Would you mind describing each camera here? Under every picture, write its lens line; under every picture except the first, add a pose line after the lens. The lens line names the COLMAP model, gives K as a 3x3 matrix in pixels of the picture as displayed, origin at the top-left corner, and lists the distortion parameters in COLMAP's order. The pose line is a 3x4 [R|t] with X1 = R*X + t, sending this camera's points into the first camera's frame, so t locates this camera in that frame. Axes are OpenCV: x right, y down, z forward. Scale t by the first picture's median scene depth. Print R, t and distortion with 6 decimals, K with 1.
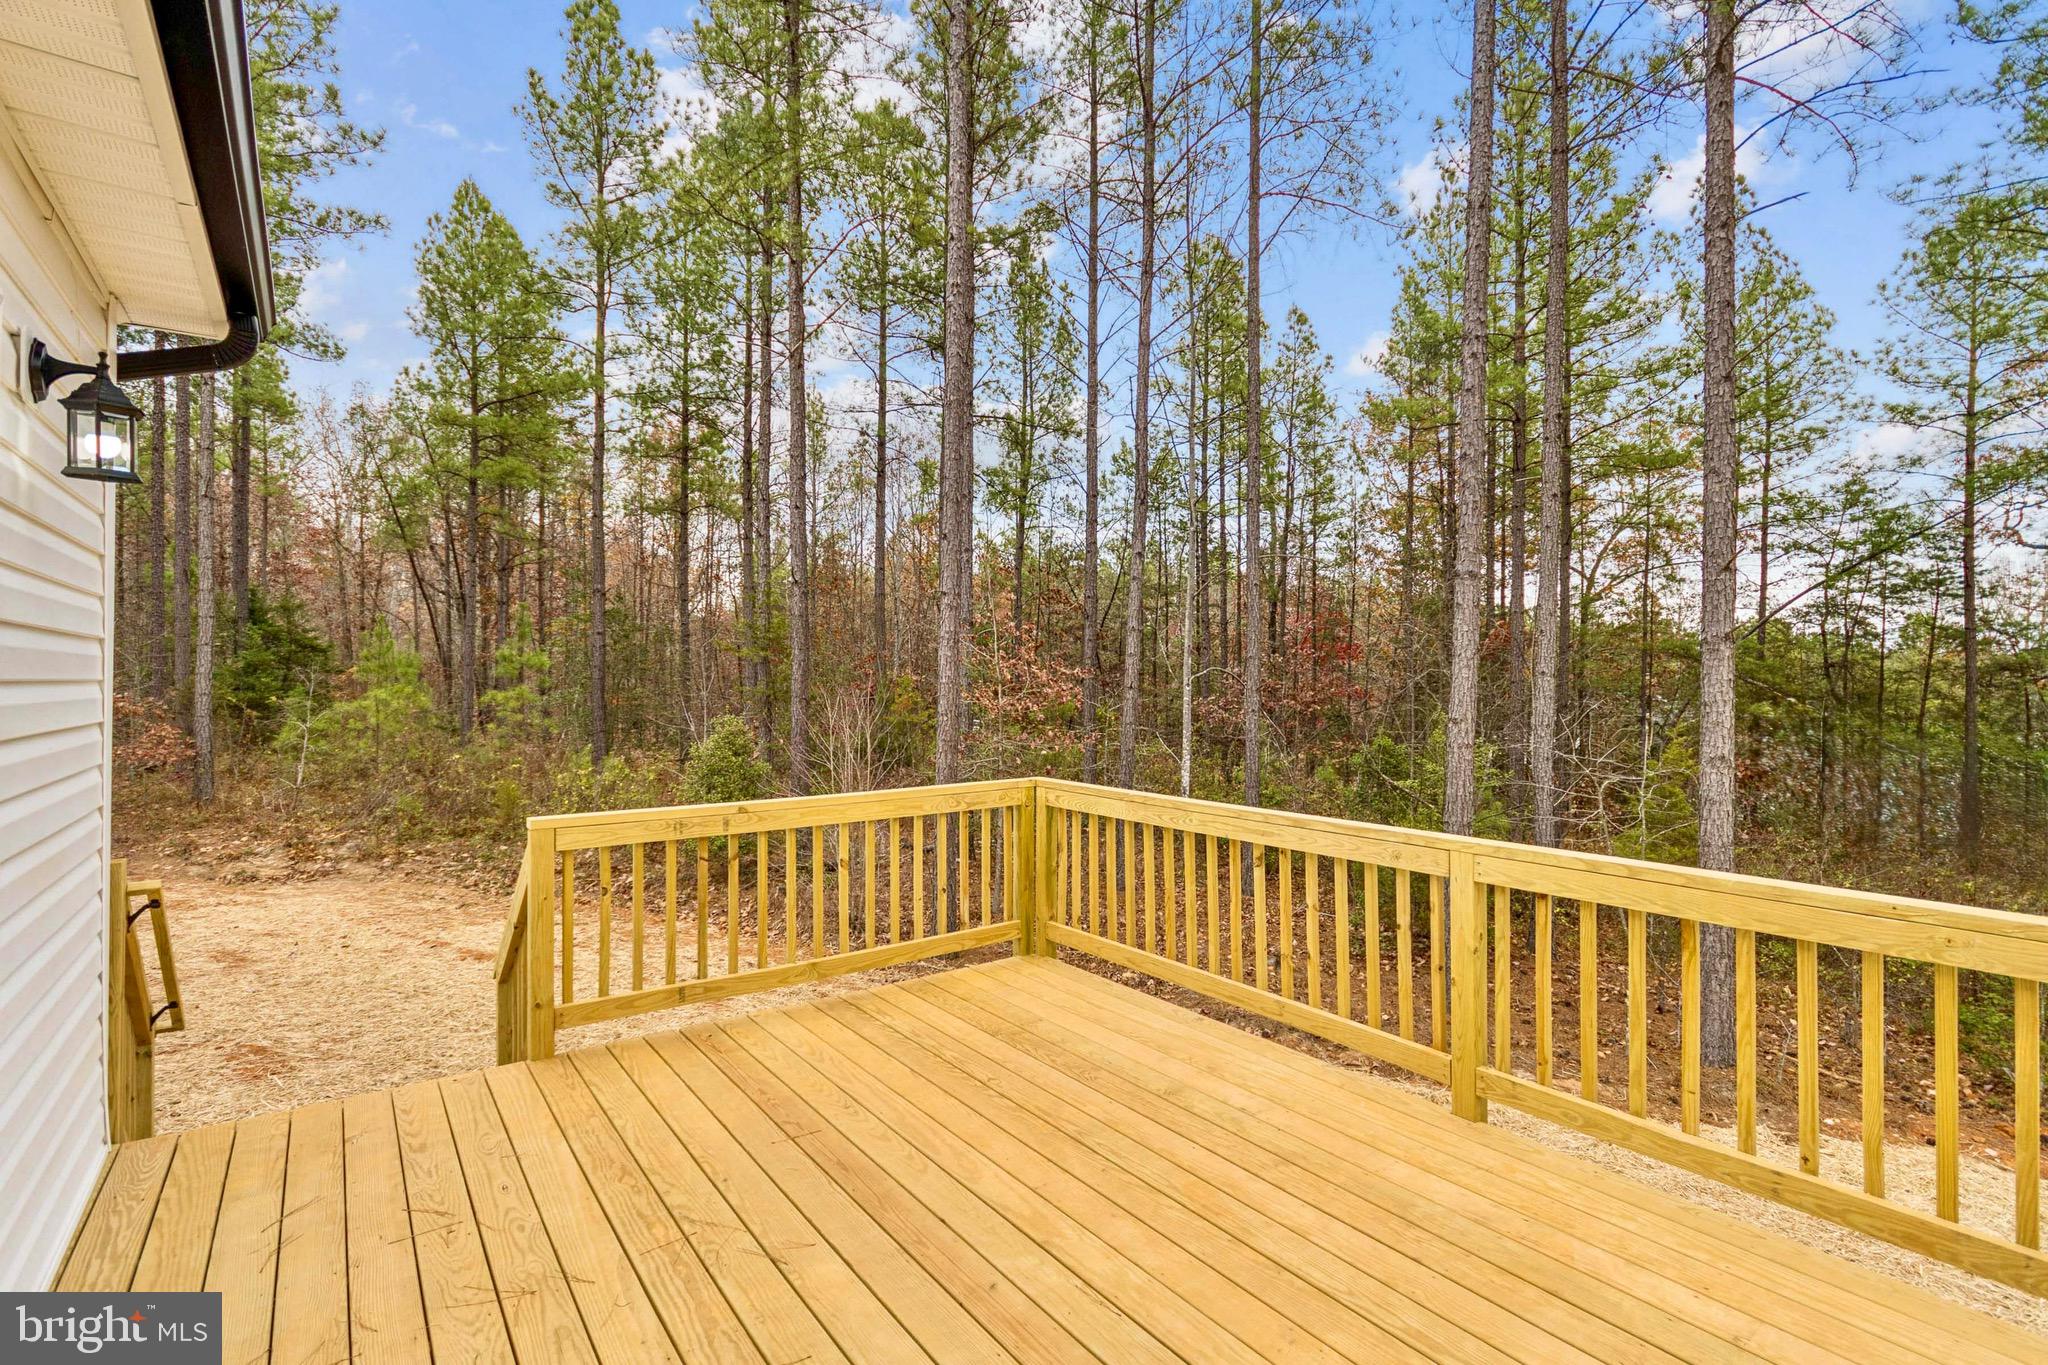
lens RADIAL K [[961.8, 0, 1018.5], [0, 961.8, 696.9], [0, 0, 1]] dist [-0.000116, -0.002301]
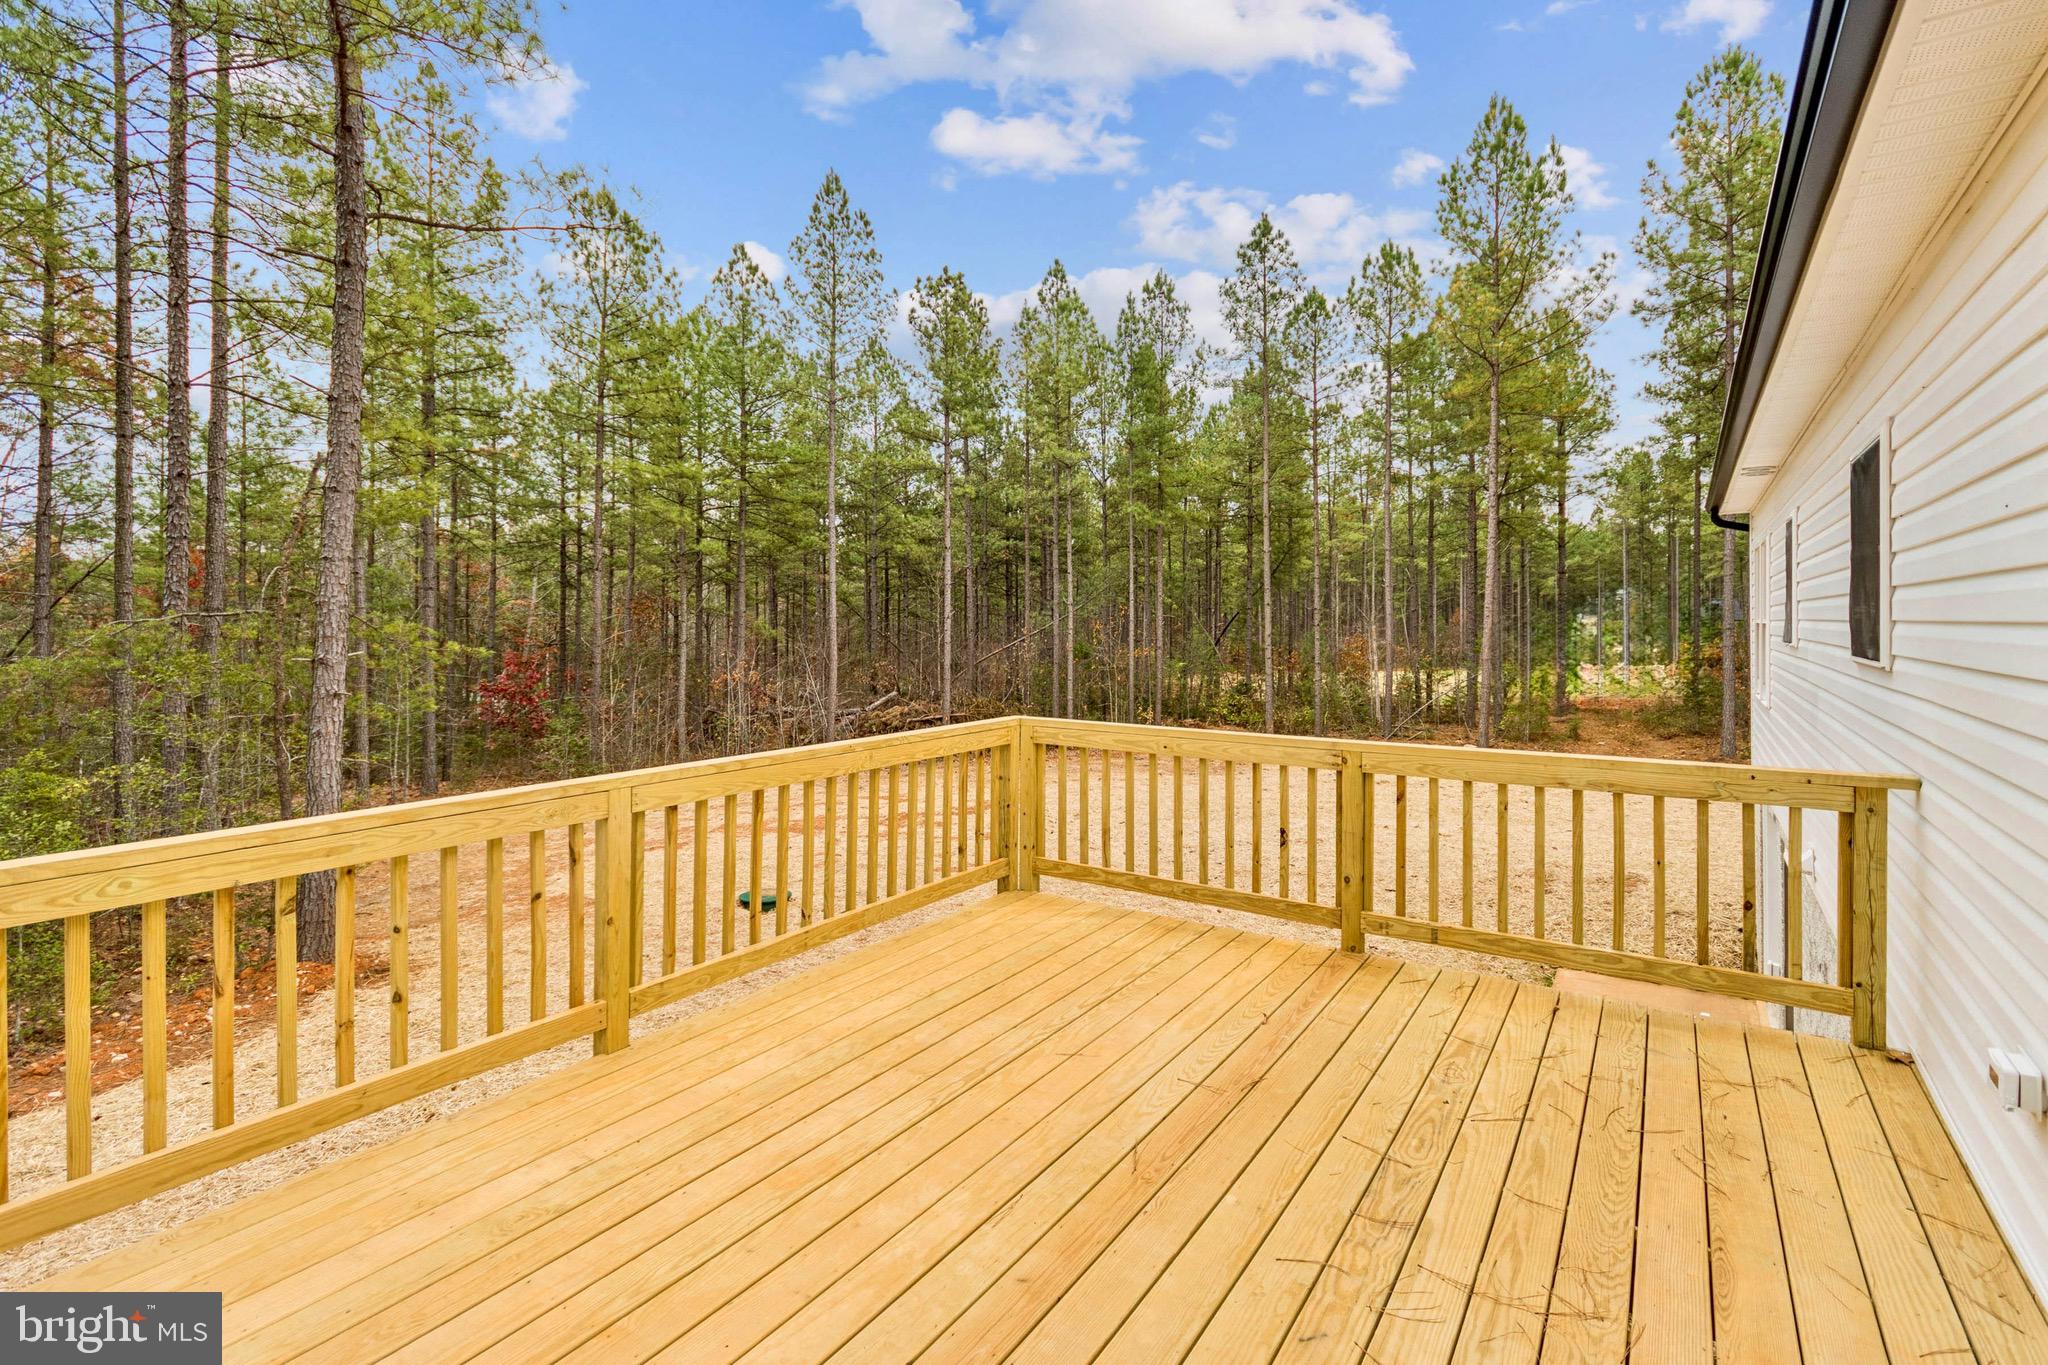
lens RADIAL K [[963.8, 0, 1020.6], [0, 963.8, 618.8], [0, 0, 1]] dist [-0.000644, -0.000339]
pose [[-0.339872, 0.003520, 0.940465, -0.714622], [0.023270, 0.999718, 0.004668, -0.014605], [-0.940184, 0.023471, -0.339858, 1.045854]]
